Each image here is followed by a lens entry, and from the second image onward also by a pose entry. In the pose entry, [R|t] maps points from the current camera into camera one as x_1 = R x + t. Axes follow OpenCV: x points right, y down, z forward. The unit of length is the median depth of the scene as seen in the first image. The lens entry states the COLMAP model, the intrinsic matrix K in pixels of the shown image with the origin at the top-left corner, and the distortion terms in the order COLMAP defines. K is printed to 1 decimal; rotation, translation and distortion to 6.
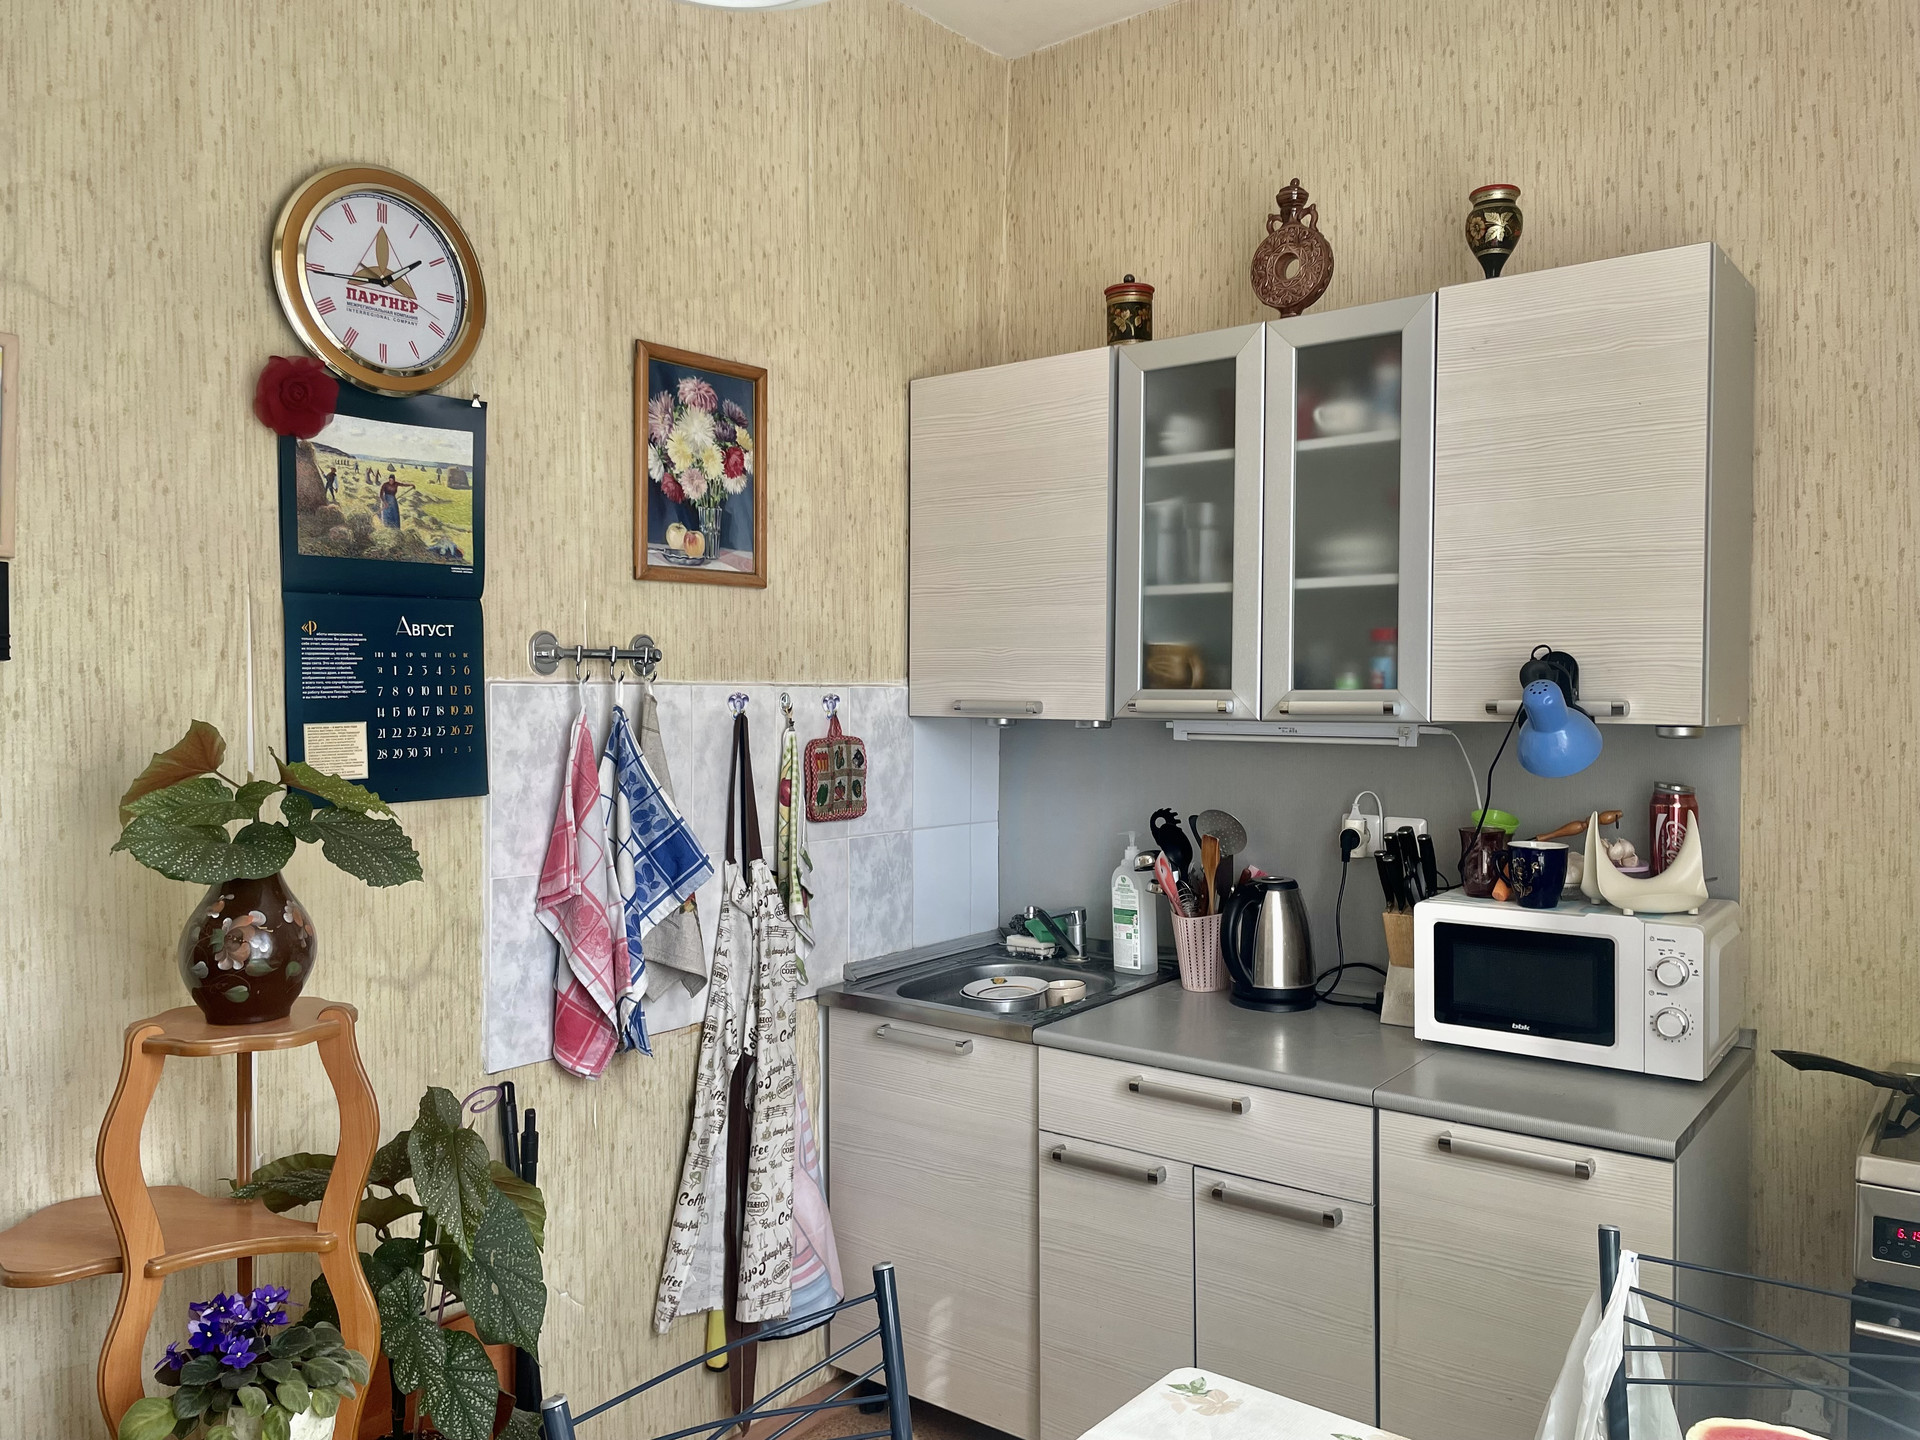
lens RADIAL K [[1440.1, 0, 968.0], [0, 1440.1, 714.5], [0, 0, 1]] dist [0.005951, -0.003917]
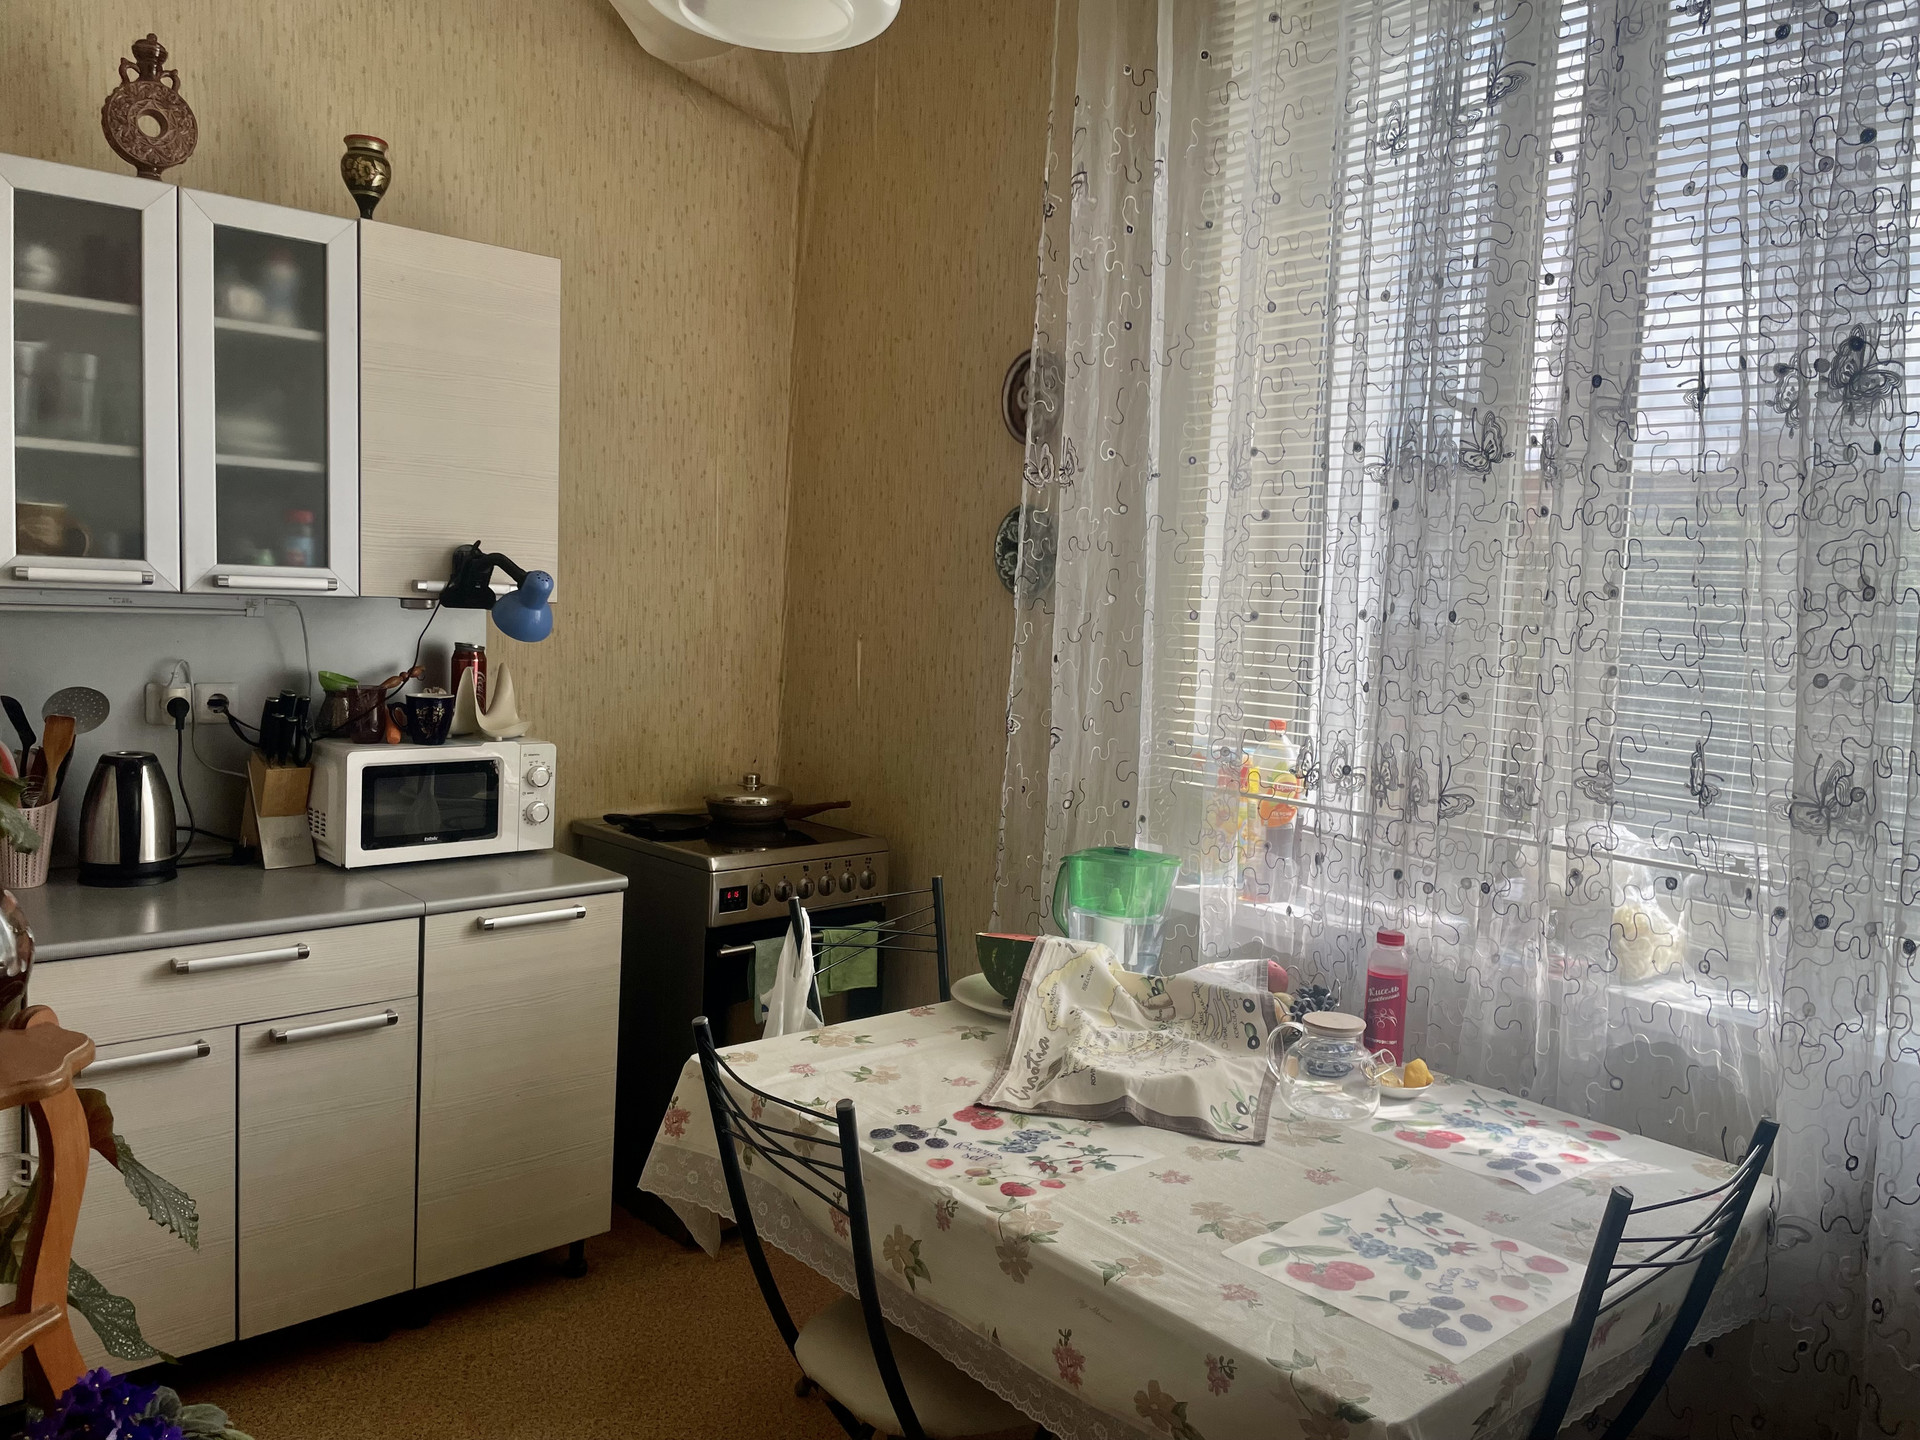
lens RADIAL K [[1440.1, 0, 968.0], [0, 1440.1, 714.5], [0, 0, 1]] dist [0.005951, -0.003917]
pose [[0.194395, -0.077799, 0.977833, -0.711397], [-0.017221, 0.996426, 0.082701, -0.004715], [-0.980772, -0.032916, 0.192361, 0.281294]]
